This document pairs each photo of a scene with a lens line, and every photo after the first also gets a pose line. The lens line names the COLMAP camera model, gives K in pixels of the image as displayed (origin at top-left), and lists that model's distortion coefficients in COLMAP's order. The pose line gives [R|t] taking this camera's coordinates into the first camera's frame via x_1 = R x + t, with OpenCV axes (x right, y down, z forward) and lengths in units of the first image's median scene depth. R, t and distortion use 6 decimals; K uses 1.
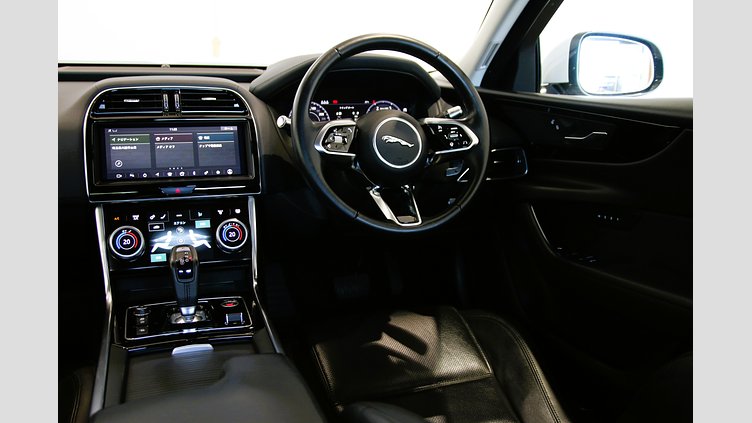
lens RADIAL K [[634.0, 0, 376.0], [0, 634.0, 211.5], [0, 0, 1]] dist [-0.033695, 0.003070]
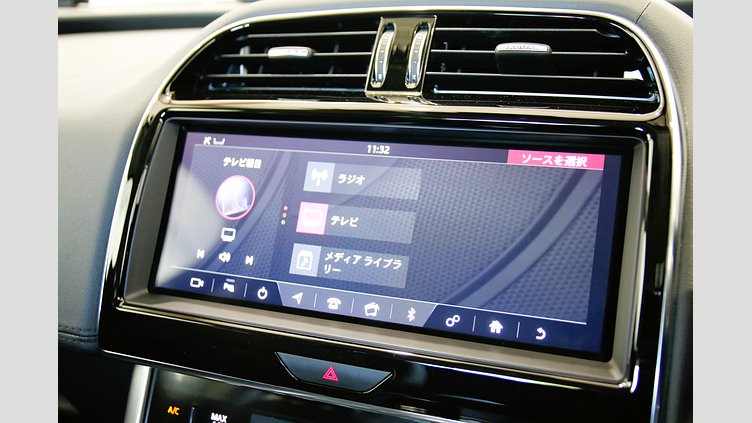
lens RADIAL K [[771.8, 0, 376.0], [0, 771.8, 211.5], [0, 0, 1]] dist [-0.003222, 0.004618]
pose [[0.723068, 0.123240, -0.679694, -0.077073], [-0.148637, 0.988666, 0.021139, -0.108431], [0.674596, 0.085743, 0.733191, 0.735898]]
